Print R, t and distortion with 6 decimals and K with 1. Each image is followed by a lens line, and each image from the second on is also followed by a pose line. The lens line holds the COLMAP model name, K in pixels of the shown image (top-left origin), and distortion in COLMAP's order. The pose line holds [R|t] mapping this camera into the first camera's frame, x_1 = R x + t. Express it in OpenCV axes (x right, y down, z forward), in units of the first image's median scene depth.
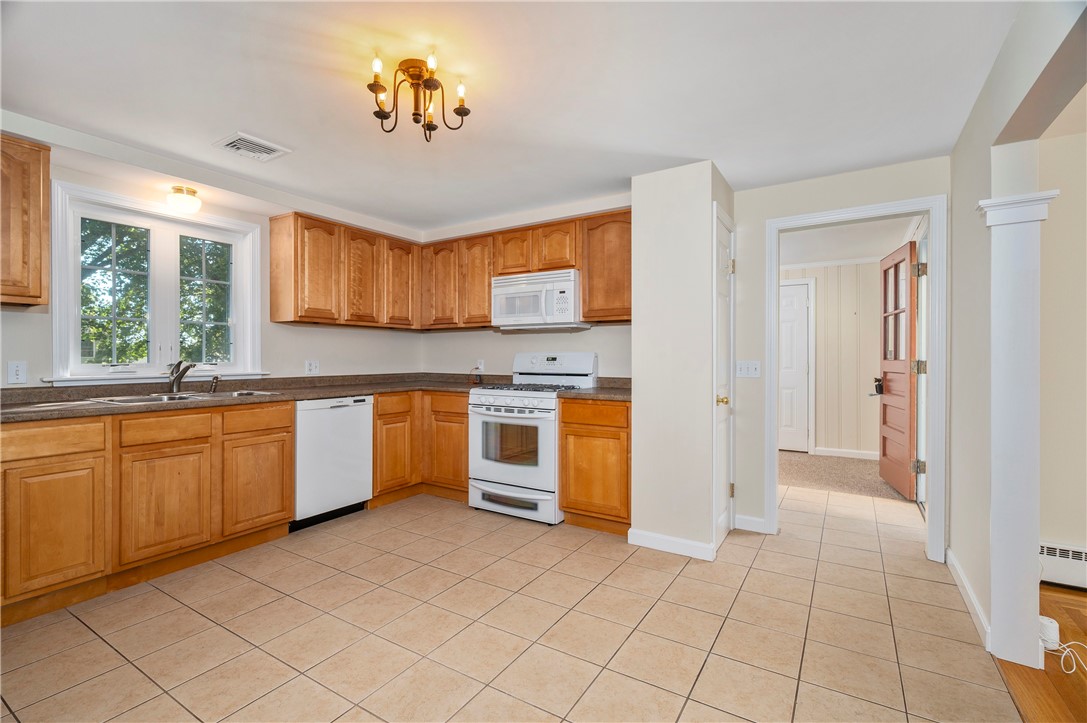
lens RADIAL K [[480.9, 0, 543.5], [0, 480.9, 361.5], [0, 0, 1]] dist [-0.002422, -0.000191]
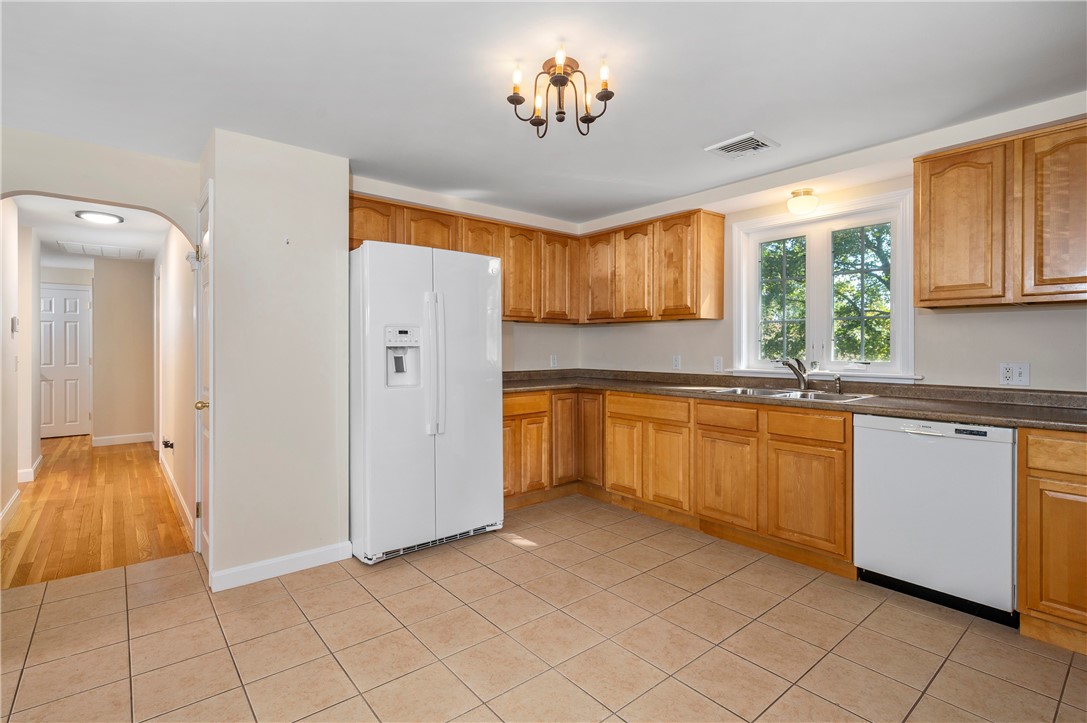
lens RADIAL K [[515.9, 0, 543.5], [0, 515.9, 361.5], [0, 0, 1]] dist [0.002591, 0.000163]
pose [[-0.314637, 0.024970, -0.948884, 0.502637], [-0.009739, 0.999516, 0.029532, -0.025806], [0.949162, 0.018533, -0.314242, 0.887690]]
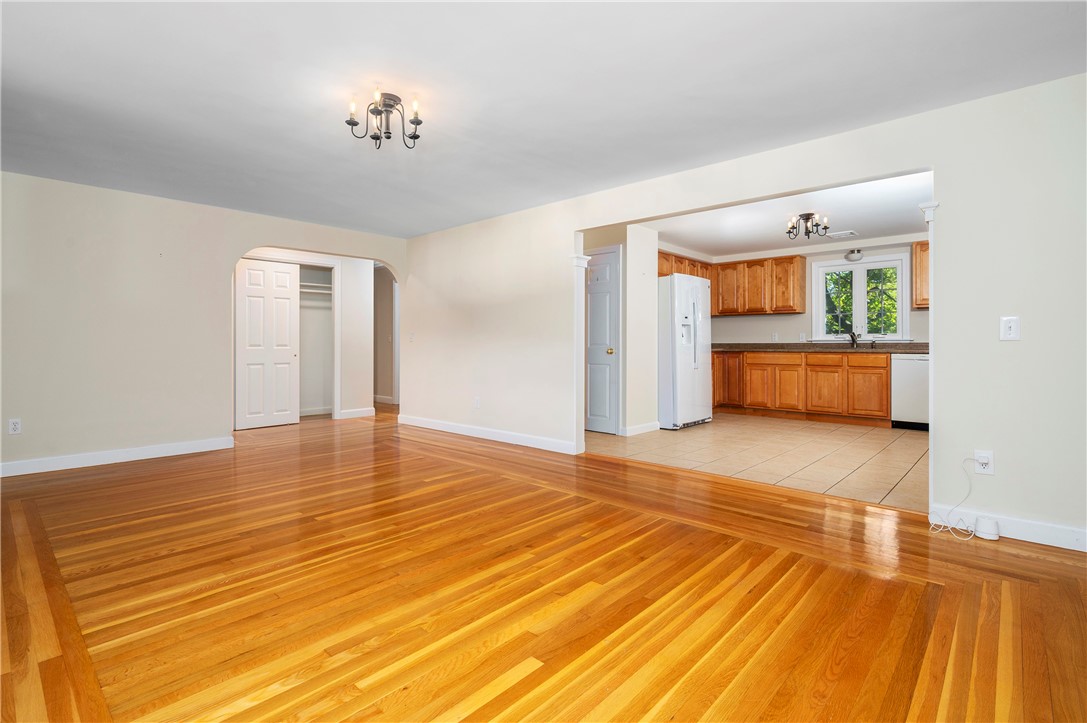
lens RADIAL K [[518.9, 0, 539.4], [0, 518.9, 355.8], [0, 0, 1]] dist [0.002007, 0.000096]
pose [[-0.189472, 0.021834, -0.981643, 1.864462], [-0.005974, 0.999709, 0.023389, 0.060602], [0.981868, 0.010295, -0.189286, 0.084393]]
